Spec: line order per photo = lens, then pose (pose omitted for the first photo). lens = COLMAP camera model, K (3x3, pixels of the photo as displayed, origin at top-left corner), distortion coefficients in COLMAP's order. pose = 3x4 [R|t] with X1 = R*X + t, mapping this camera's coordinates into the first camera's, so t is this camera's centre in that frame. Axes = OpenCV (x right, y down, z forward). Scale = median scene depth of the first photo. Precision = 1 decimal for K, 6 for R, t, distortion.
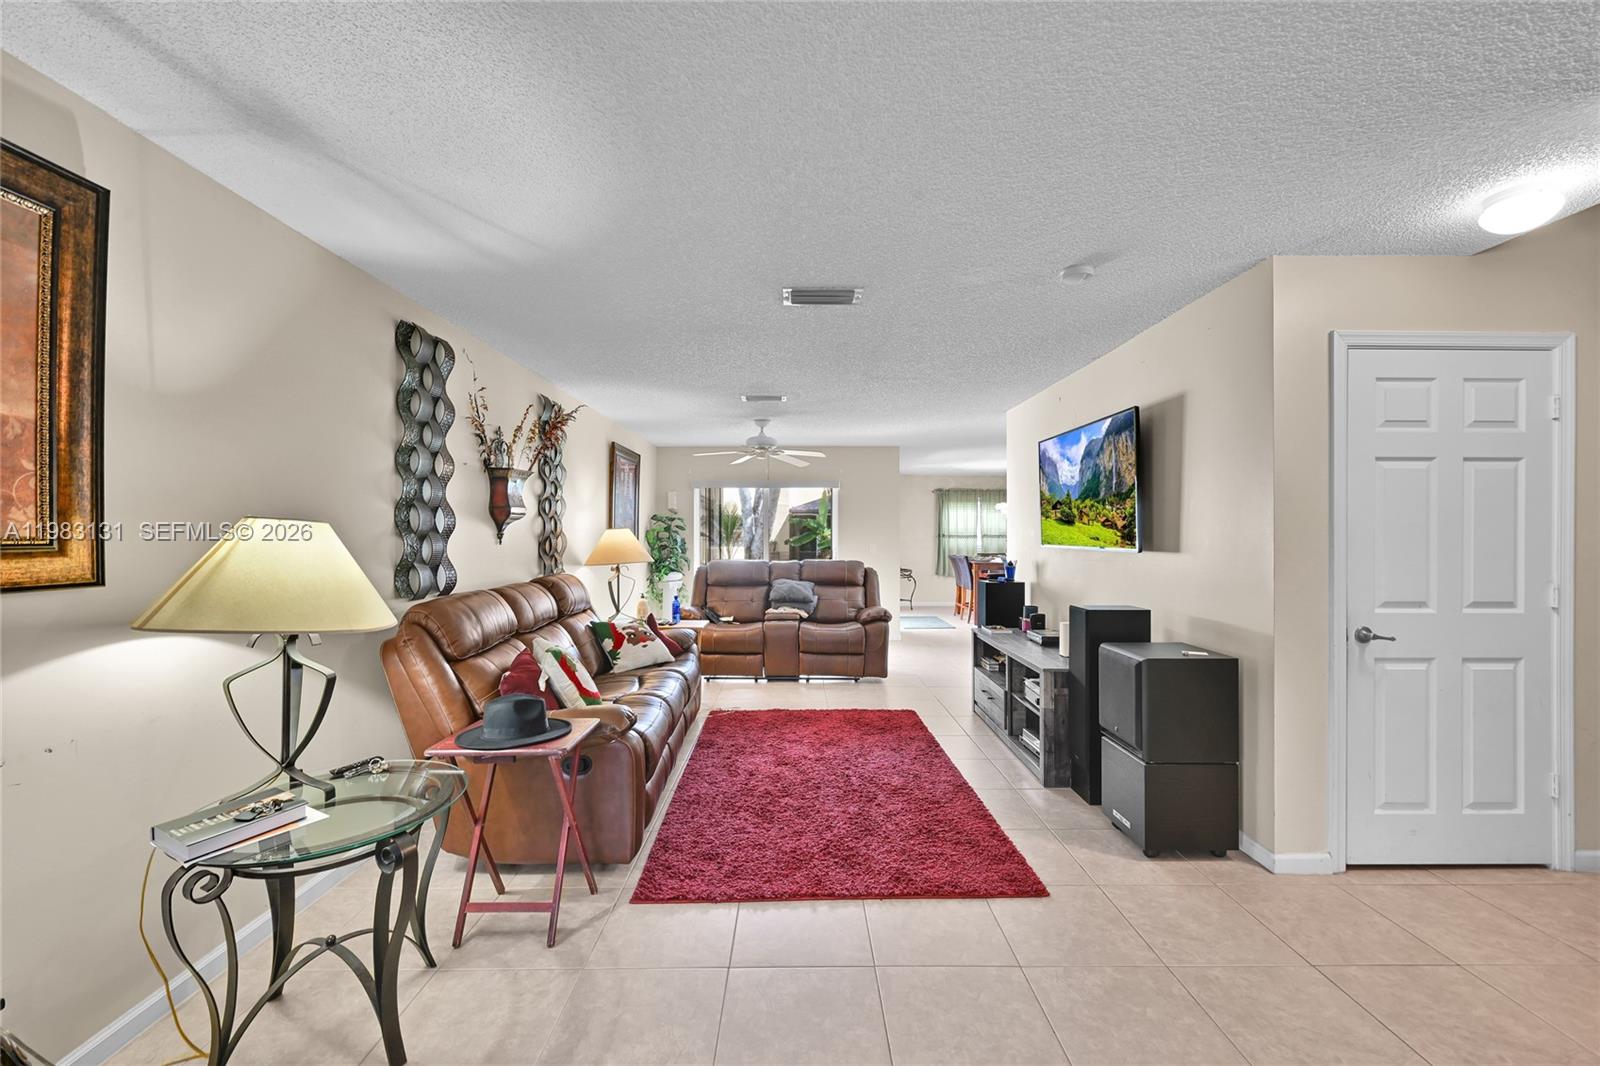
lens RADIAL K [[633.6, 0, 802.6], [0, 633.6, 537.8], [0, 0, 1]] dist [0.001227, -0.000080]
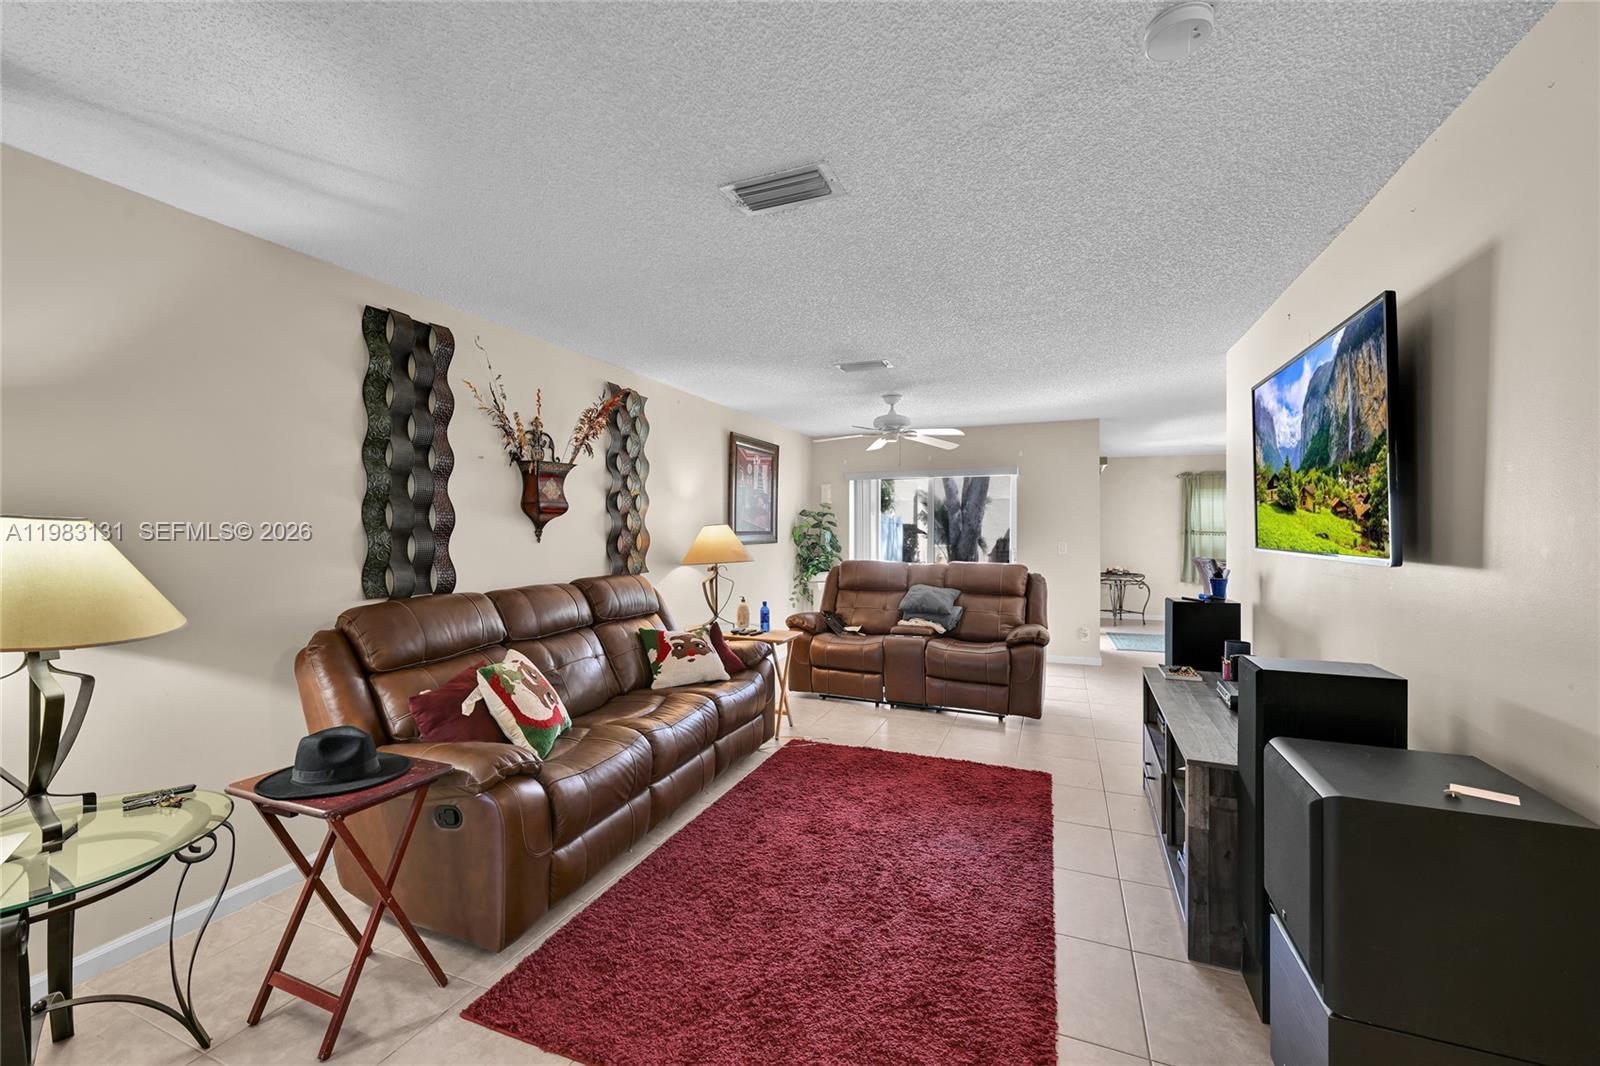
lens RADIAL K [[636.5, 0, 800.0], [0, 636.5, 533.0], [0, 0, 1]] dist [0.000853, -0.000636]
pose [[0.921803, -0.001689, -0.387655, 0.225264], [0.000520, 0.999995, -0.003119, -0.000367], [0.387658, 0.002673, 0.921799, 0.254551]]
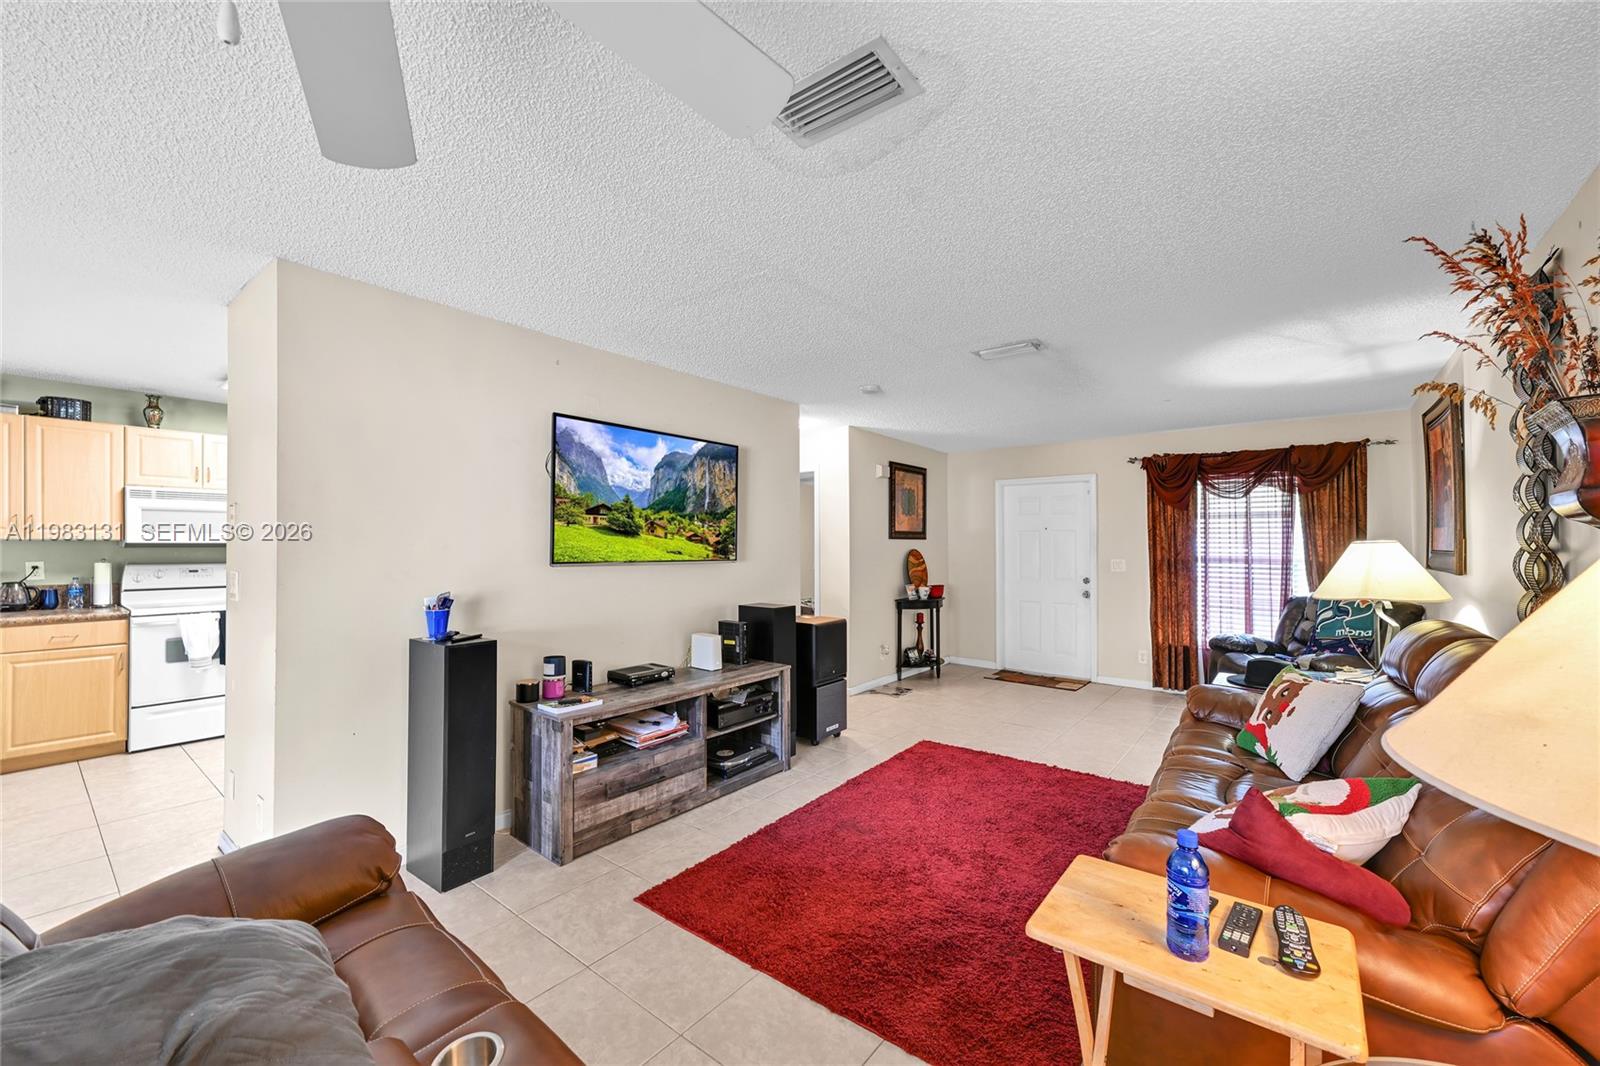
lens RADIAL K [[636.5, 0, 800.0], [0, 636.5, 533.0], [0, 0, 1]] dist [0.000853, -0.000636]
pose [[-0.774887, 0.004807, 0.632082, -0.280969], [-0.006181, 0.999866, -0.015182, -0.014859], [-0.632070, -0.015672, -0.774753, 1.501758]]
